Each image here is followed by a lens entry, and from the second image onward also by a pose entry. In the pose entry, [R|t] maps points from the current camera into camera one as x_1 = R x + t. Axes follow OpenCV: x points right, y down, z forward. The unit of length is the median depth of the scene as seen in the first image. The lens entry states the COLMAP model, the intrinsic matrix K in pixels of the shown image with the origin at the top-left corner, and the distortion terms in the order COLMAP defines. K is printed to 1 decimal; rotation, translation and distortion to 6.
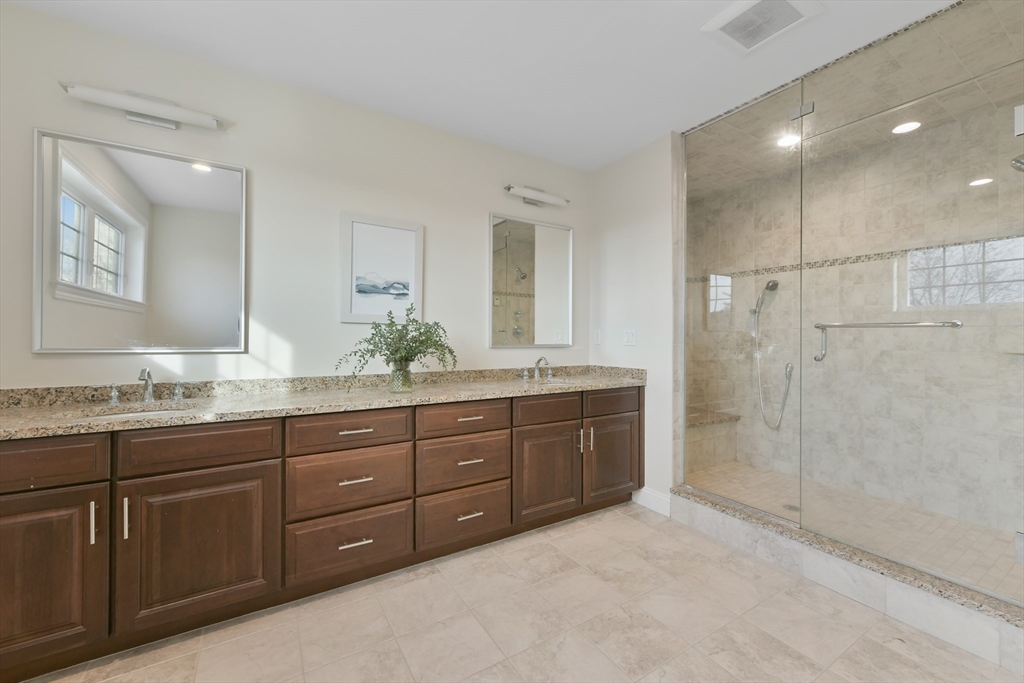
lens RADIAL K [[419.5, 0, 516.3], [0, 419.5, 336.1], [0, 0, 1]] dist [-0.000598, 0.002187]
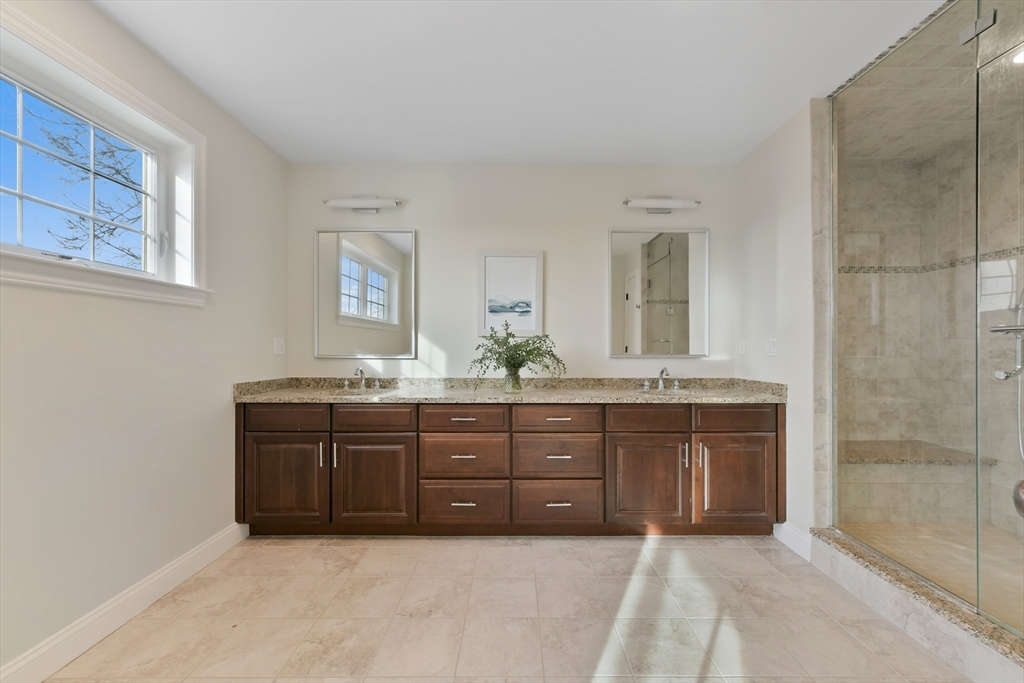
lens RADIAL K [[419.5, 0, 505.7], [0, 419.5, 346.4], [0, 0, 1]] dist [-0.000598, 0.002187]
pose [[0.840981, -0.005690, -0.541034, 0.365814], [0.004890, 0.999984, -0.002916, 0.002132], [0.541042, -0.000194, 0.840996, -0.032316]]
